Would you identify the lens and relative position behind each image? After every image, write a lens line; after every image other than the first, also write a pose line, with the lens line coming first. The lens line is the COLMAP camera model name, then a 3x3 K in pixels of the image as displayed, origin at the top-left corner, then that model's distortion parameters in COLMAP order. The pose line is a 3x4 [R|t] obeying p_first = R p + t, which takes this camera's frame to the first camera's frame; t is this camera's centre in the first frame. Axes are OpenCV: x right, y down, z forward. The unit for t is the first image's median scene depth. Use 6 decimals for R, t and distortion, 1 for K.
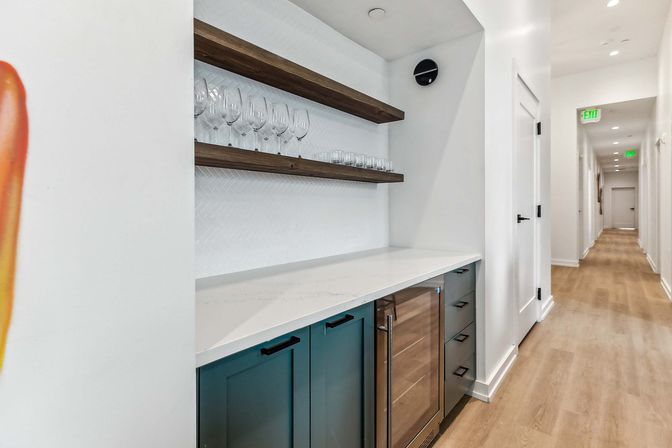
lens RADIAL K [[314.4, 0, 338.7], [0, 314.4, 210.0], [0, 0, 1]] dist [-0.000068, -0.000394]
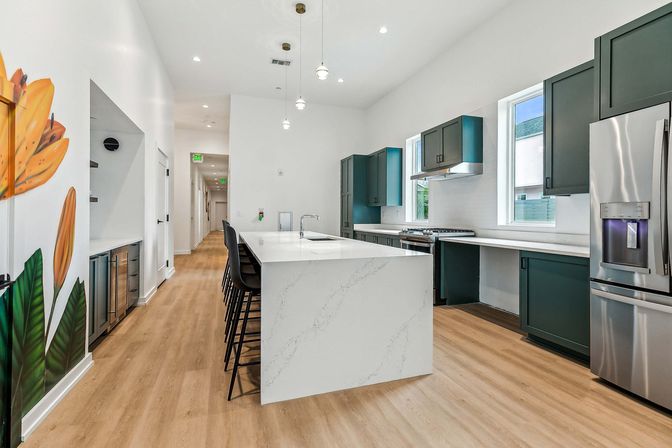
lens RADIAL K [[314.4, 0, 338.7], [0, 314.4, 210.0], [0, 0, 1]] dist [-0.000068, -0.000394]
pose [[0.477644, 0.016717, 0.878395, -0.261409], [0.006131, 0.999731, -0.022360, 0.002407], [-0.878532, 0.016065, 0.477413, -0.396655]]
